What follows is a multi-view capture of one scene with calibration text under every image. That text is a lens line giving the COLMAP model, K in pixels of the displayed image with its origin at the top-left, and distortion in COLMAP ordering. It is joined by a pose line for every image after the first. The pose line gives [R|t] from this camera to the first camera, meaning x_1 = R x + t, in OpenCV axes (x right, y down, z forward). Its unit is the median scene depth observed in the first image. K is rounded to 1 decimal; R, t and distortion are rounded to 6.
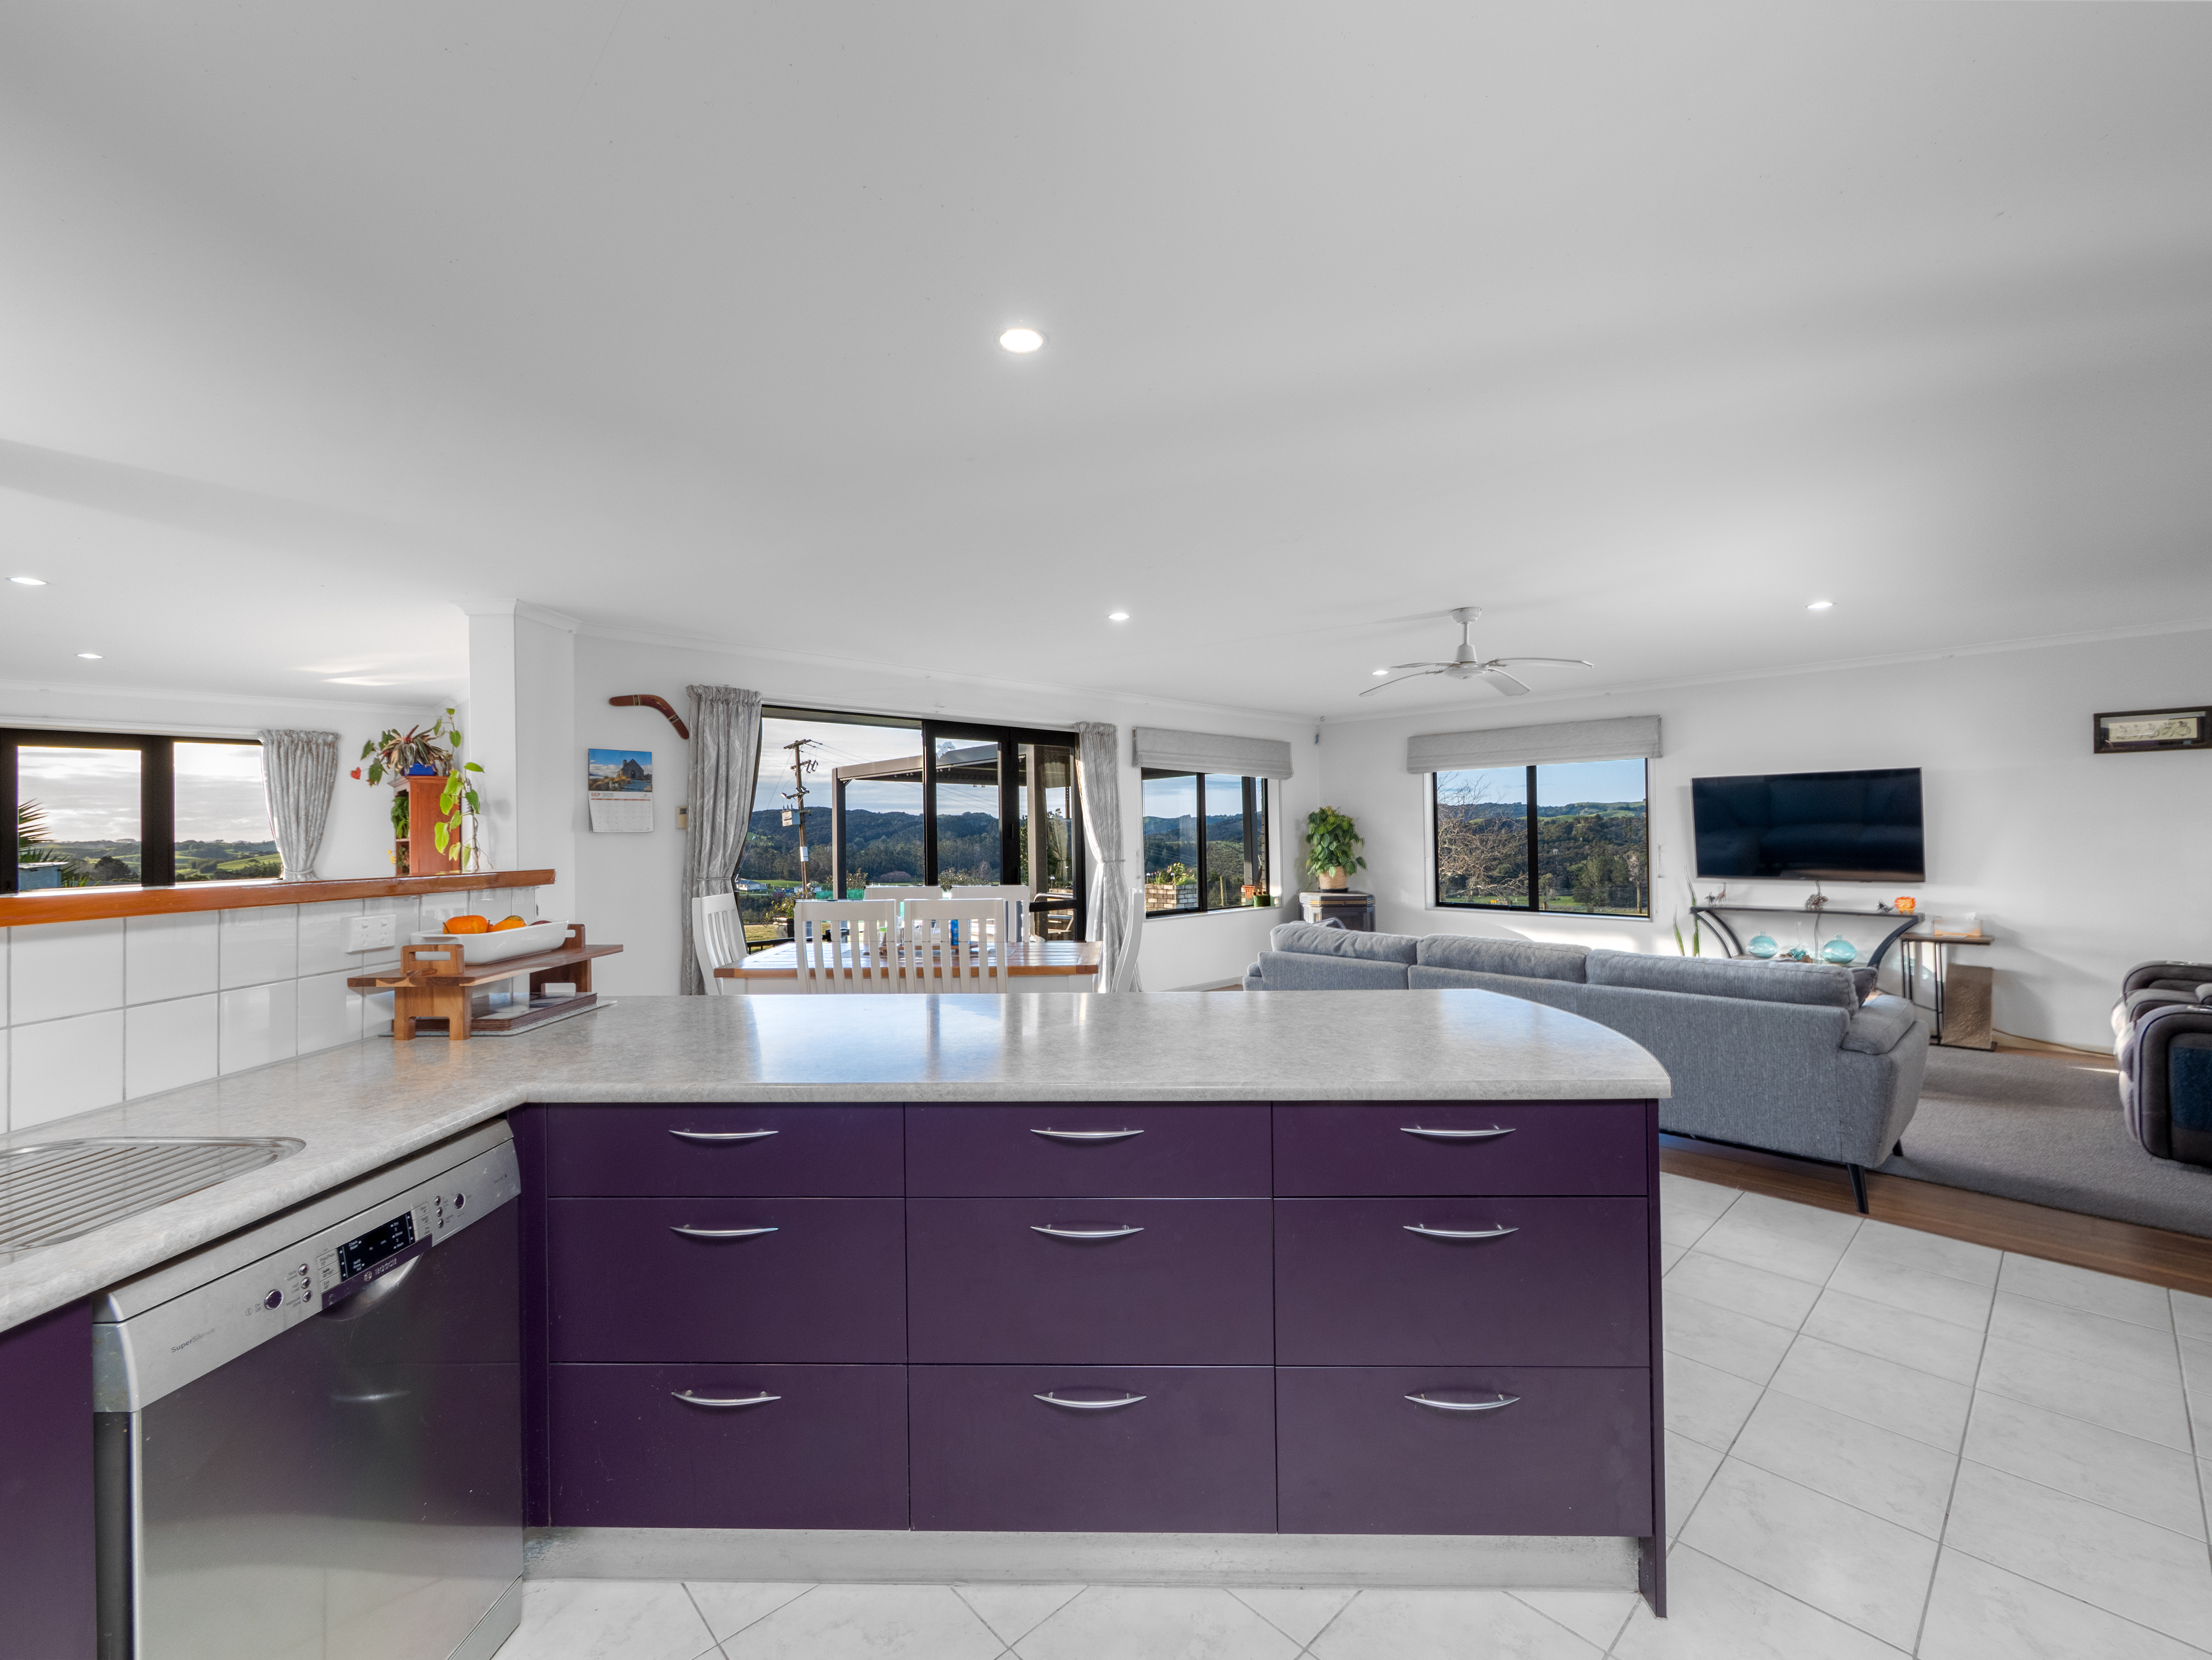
lens RADIAL K [[878.3, 0, 1106.0], [0, 878.3, 830.0], [0, 0, 1]] dist [-0.000817, -0.000079]
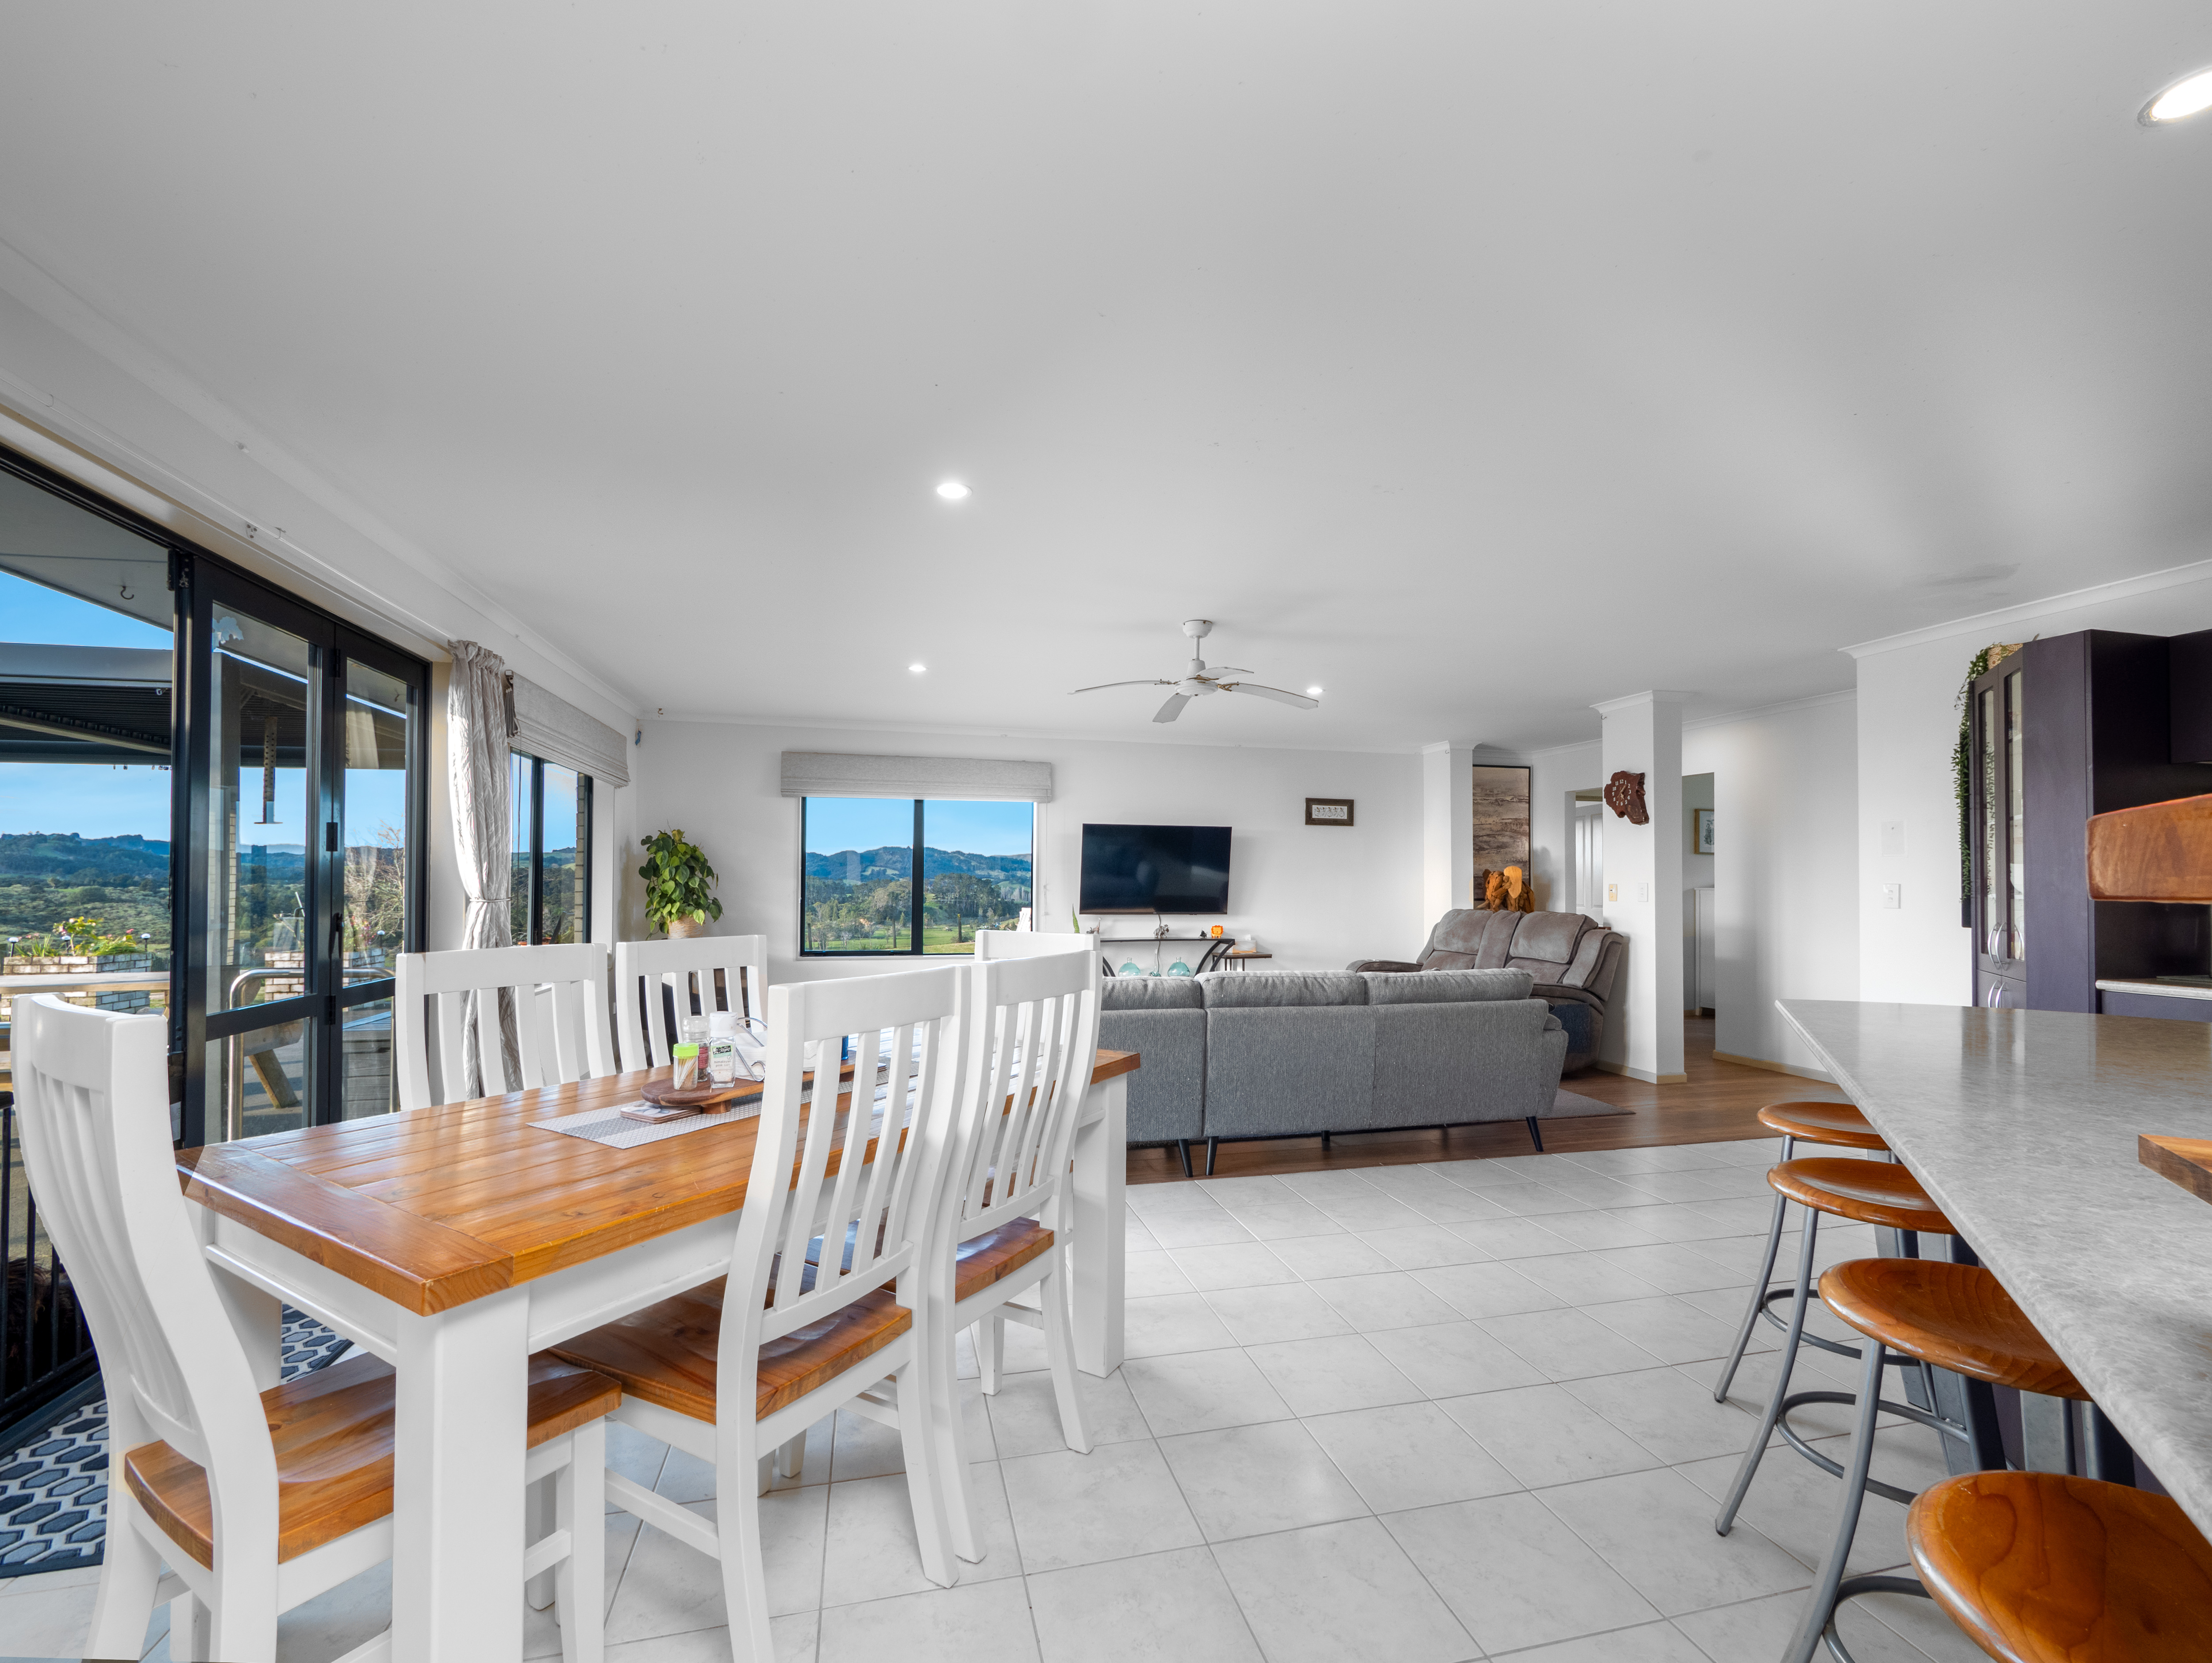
lens RADIAL K [[921.7, 0, 1096.7], [0, 921.7, 865.0], [0, 0, 1]] dist [-0.003311, -0.000467]
pose [[0.499402, 0.034271, 0.865692, -0.343399], [-0.018684, 0.999411, -0.028786, 0.027468], [-0.866169, -0.001799, 0.499748, 0.441319]]
